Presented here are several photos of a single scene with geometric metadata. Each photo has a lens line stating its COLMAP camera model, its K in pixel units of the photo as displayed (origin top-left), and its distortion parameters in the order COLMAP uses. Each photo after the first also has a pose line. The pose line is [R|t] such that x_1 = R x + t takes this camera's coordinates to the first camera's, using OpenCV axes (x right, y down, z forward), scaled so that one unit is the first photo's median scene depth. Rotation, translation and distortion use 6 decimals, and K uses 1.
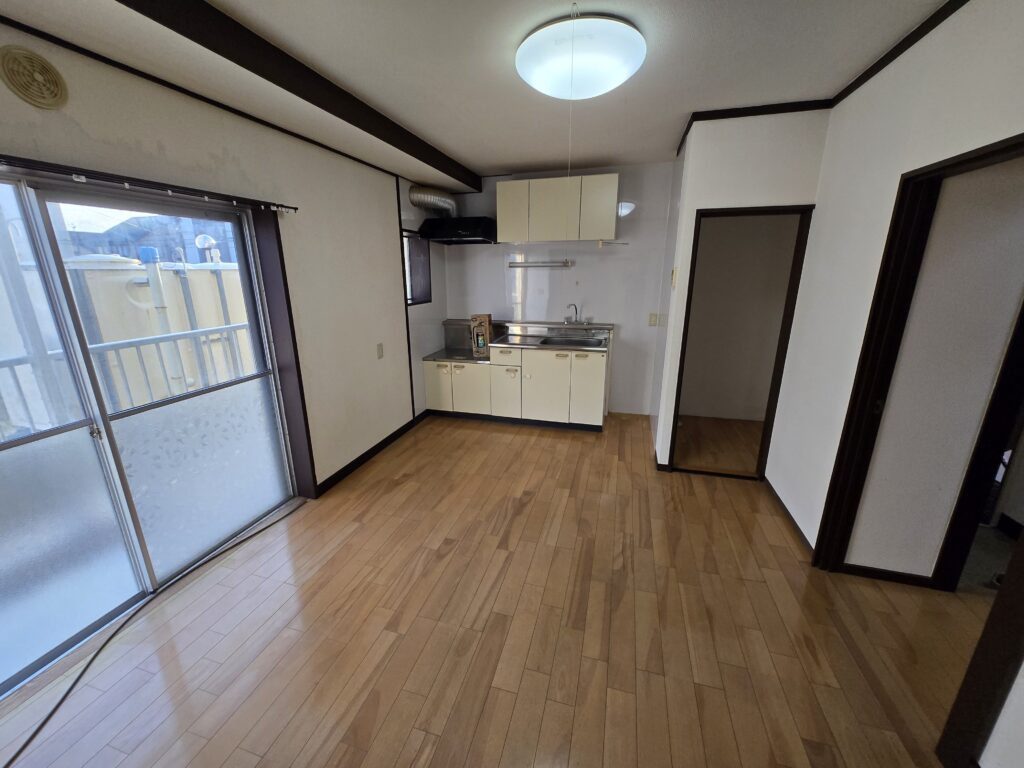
lens RADIAL K [[401.1, 0, 510.7], [0, 401.1, 379.1], [0, 0, 1]] dist [-0.000111, -0.000008]
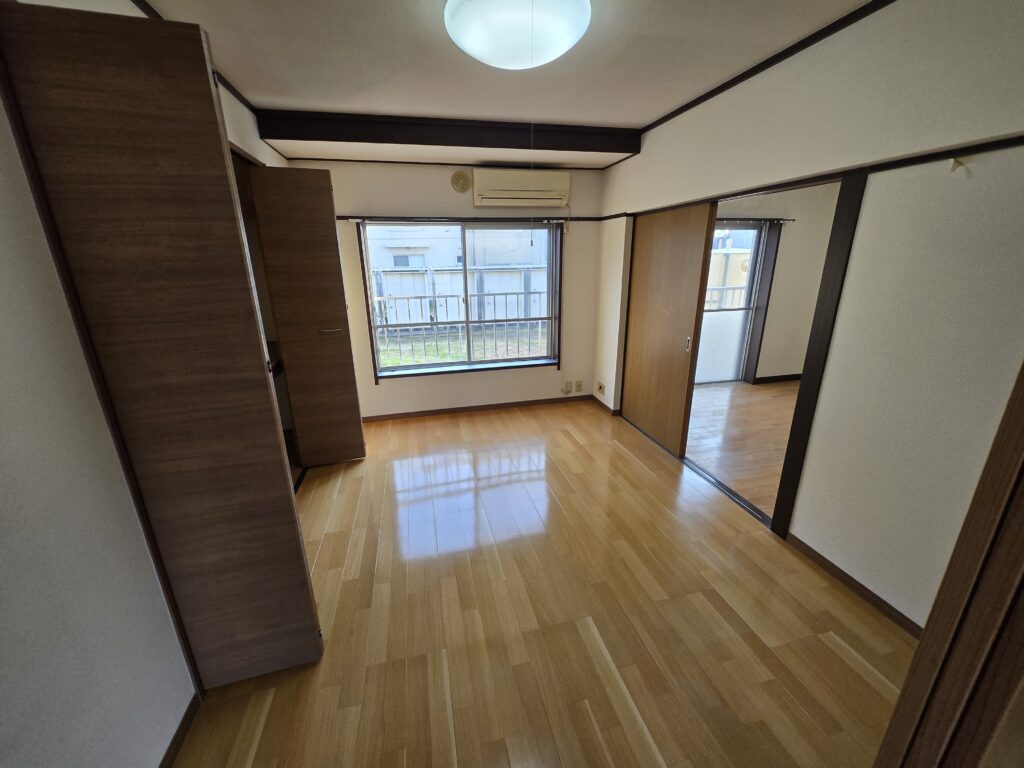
lens RADIAL K [[400.5, 0, 499.0], [0, 400.5, 376.2], [0, 0, 1]] dist [-0.000235, -0.000030]
pose [[0.471464, 0.247523, -0.846436, 0.356671], [-0.219126, 0.962582, 0.159434, 0.172887], [0.854228, 0.110309, 0.508062, -0.646183]]
